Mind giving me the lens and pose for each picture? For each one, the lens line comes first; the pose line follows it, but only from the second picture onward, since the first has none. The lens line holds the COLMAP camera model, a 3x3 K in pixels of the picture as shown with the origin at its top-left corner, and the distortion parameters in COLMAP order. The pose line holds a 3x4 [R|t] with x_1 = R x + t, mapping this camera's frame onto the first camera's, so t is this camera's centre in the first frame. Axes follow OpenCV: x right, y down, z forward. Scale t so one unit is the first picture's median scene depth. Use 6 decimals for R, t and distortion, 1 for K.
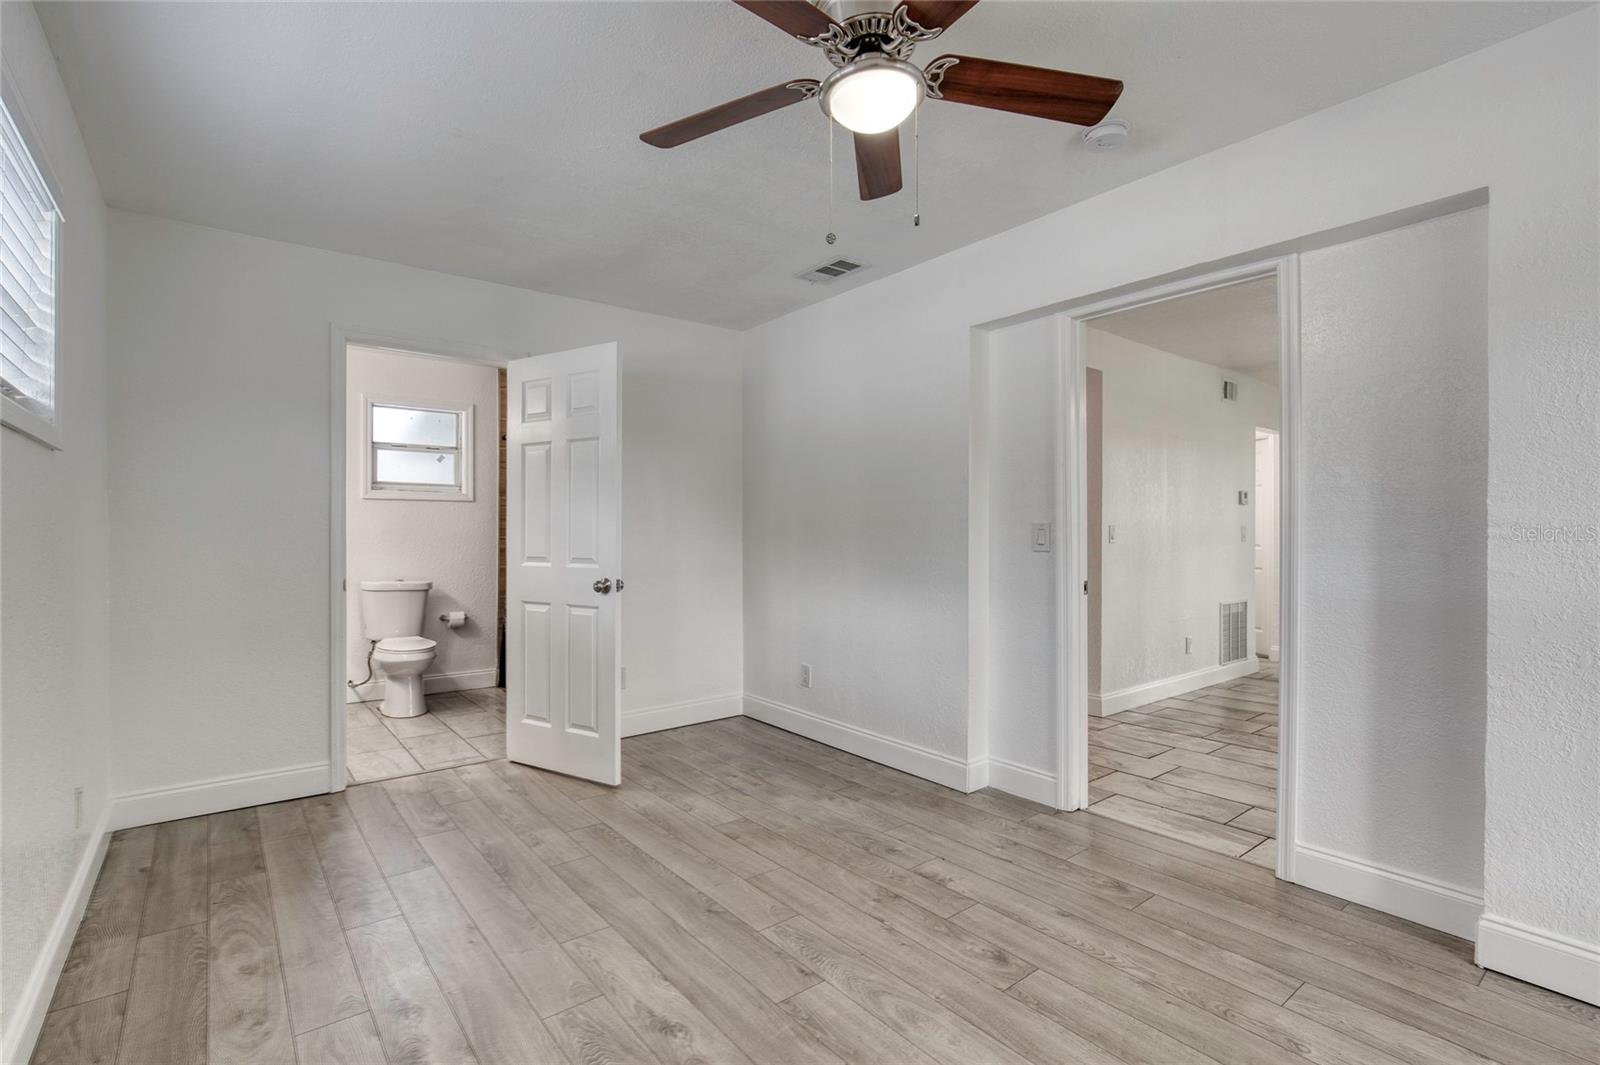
lens RADIAL K [[743.9, 0, 796.6], [0, 743.9, 530.9], [0, 0, 1]] dist [-0.017896, 0.005912]
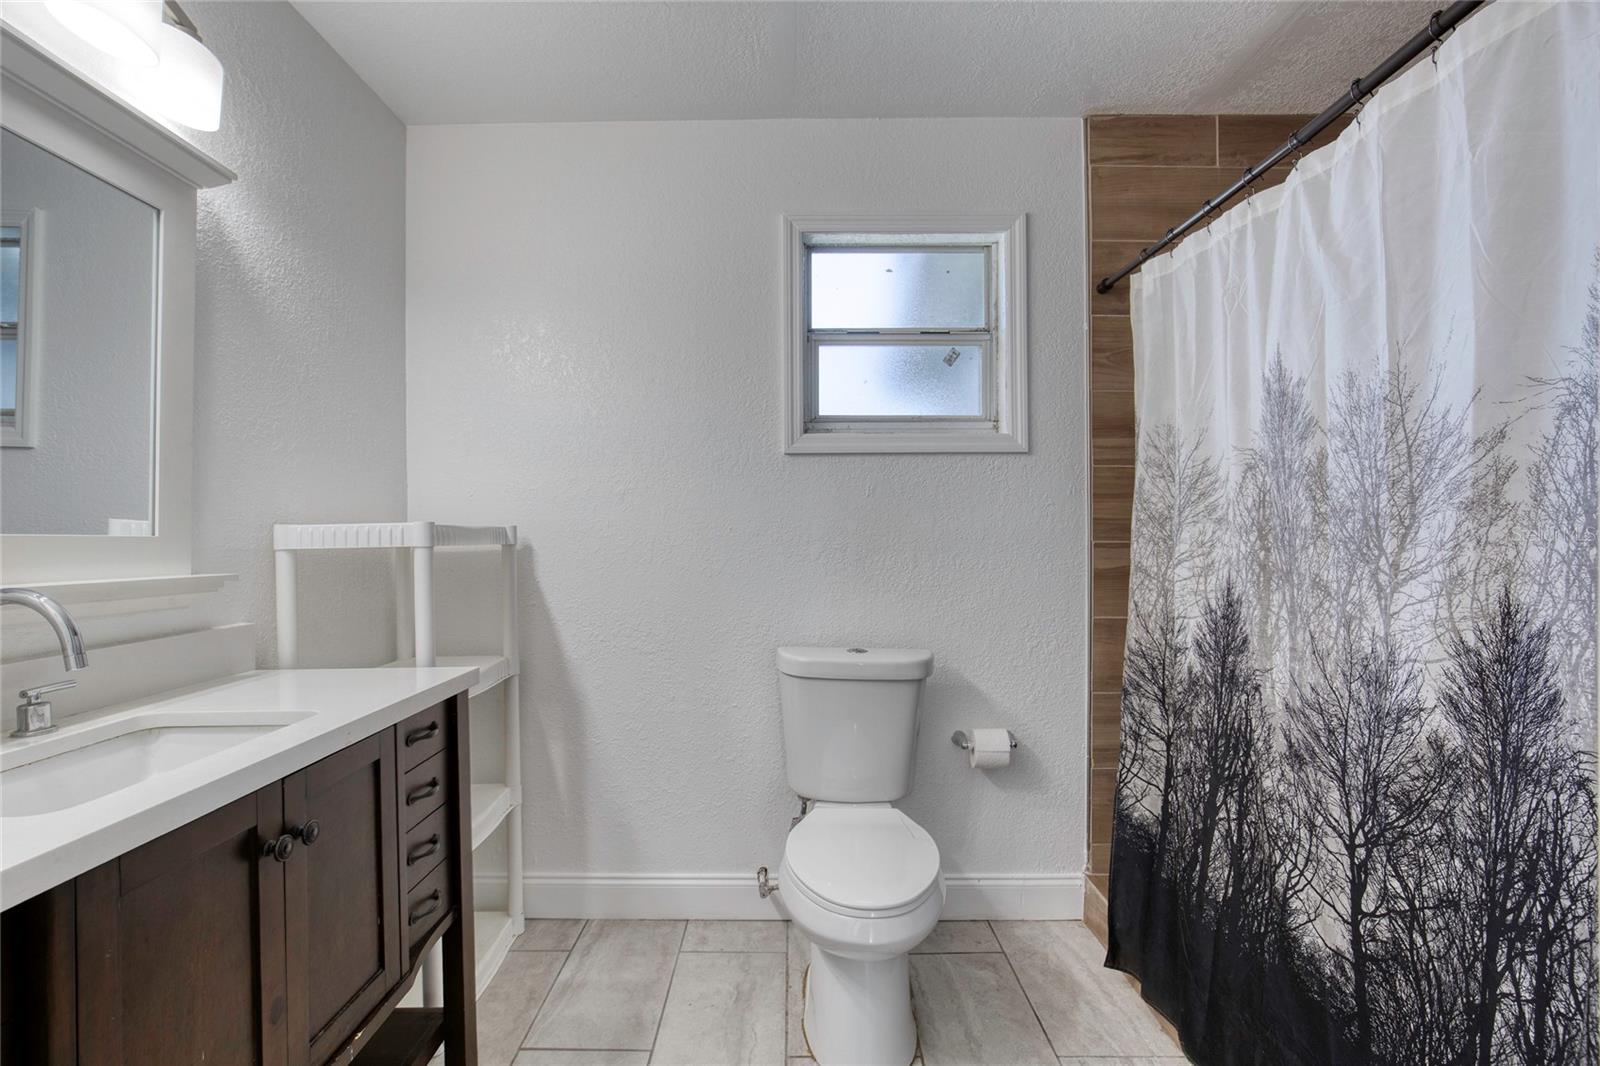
lens RADIAL K [[739.0, 0, 779.1], [0, 739.0, 538.1], [0, 0, 1]] dist [-0.018840, 0.007558]
pose [[0.775647, -0.001326, -0.631165, -0.497136], [0.008469, 0.999930, 0.008308, 0.003090], [0.631110, -0.011790, 0.775604, 1.041554]]
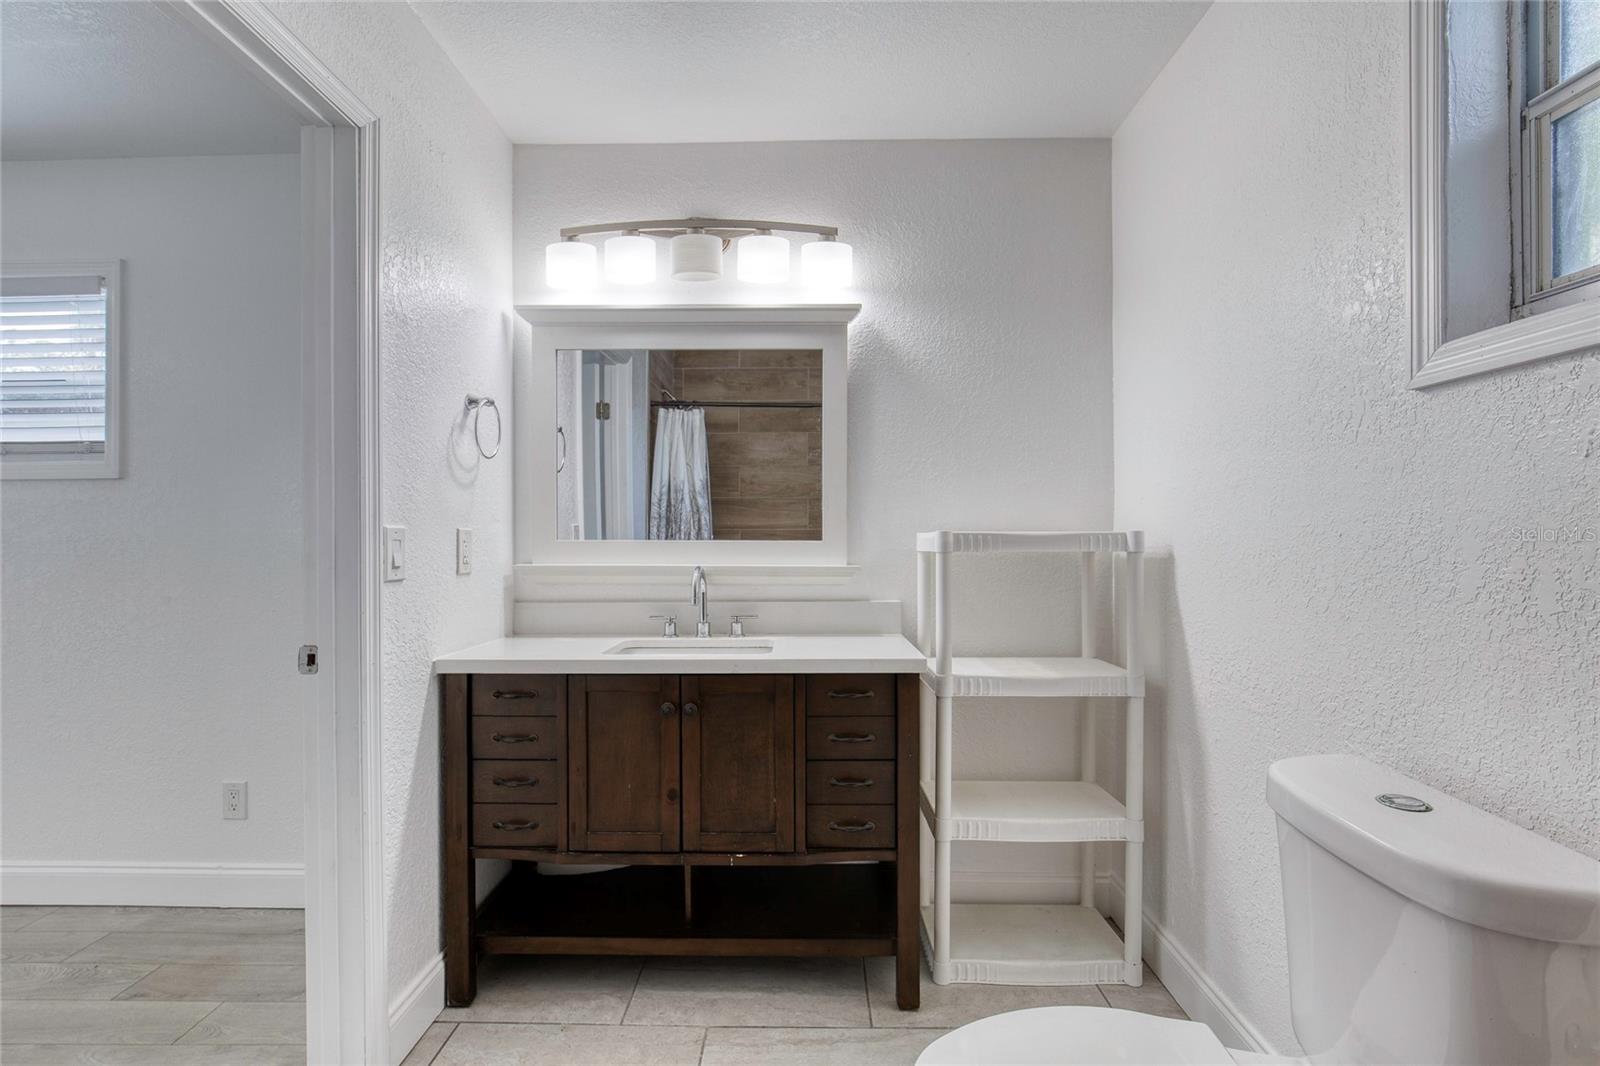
lens RADIAL K [[740.9, 0, 776.2], [0, 740.9, 536.4], [0, 0, 1]] dist [0.002216, 0.000524]
pose [[-0.647925, 0.001853, -0.761702, -0.457754], [0.006743, 0.999972, -0.003304, -0.000474], [0.761674, -0.007277, -0.647920, 1.575570]]
